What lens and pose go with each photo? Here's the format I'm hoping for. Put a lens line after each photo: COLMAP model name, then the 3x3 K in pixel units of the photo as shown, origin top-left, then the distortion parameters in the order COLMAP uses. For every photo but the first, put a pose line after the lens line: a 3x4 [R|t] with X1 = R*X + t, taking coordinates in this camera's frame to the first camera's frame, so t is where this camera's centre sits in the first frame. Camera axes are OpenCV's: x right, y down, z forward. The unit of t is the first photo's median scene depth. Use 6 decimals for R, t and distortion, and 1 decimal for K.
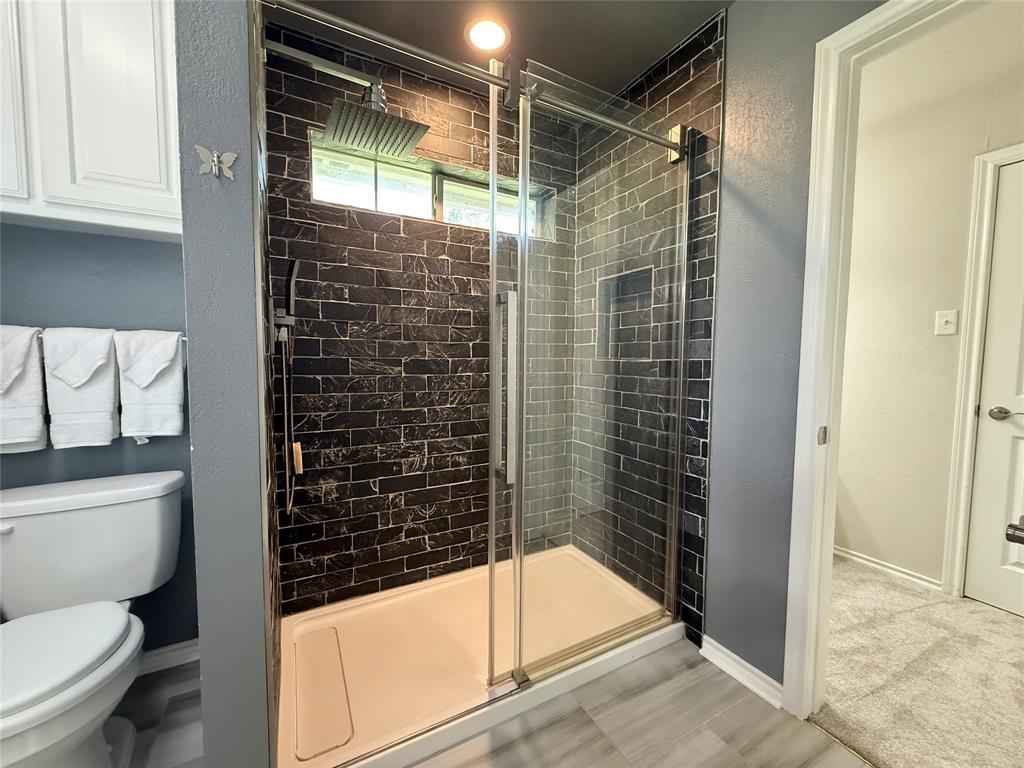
lens RADIAL K [[409.2, 0, 509.3], [0, 409.2, 383.2], [0, 0, 1]] dist [-0.002218, 0.000479]
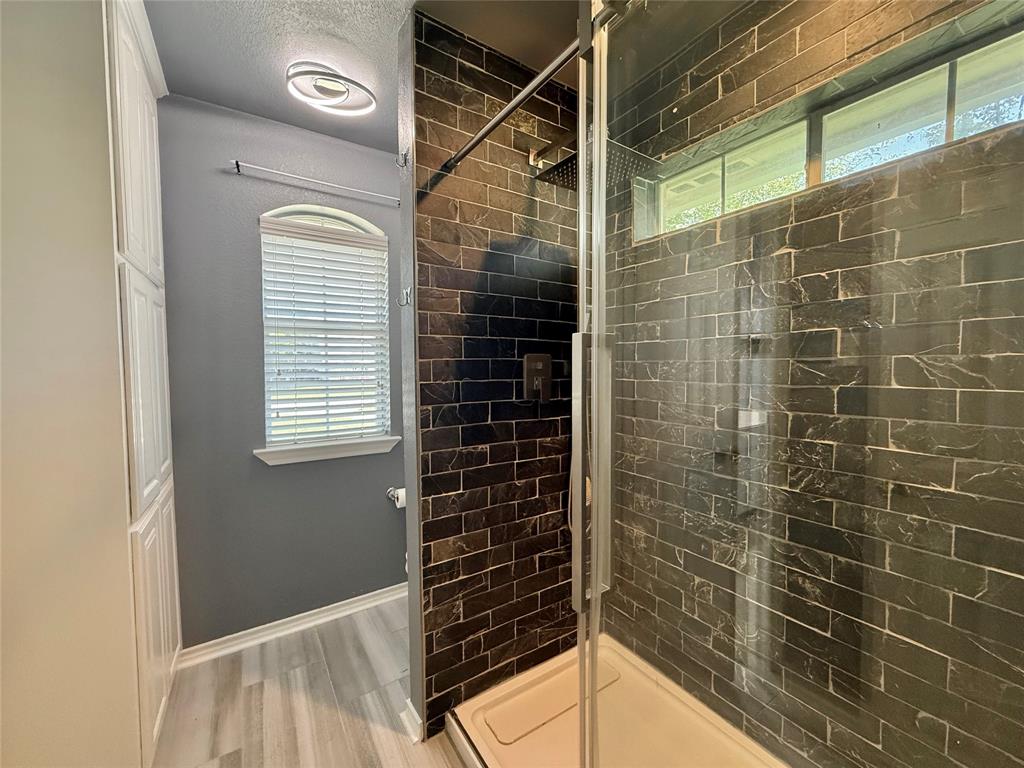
lens RADIAL K [[409.2, 0, 509.3], [0, 409.2, 383.2], [0, 0, 1]] dist [-0.002218, 0.000479]
pose [[0.089663, 0.031431, -0.995476, 0.446184], [-0.056220, 0.998068, 0.026449, -0.100533], [0.994384, 0.053594, 0.091256, 0.547146]]
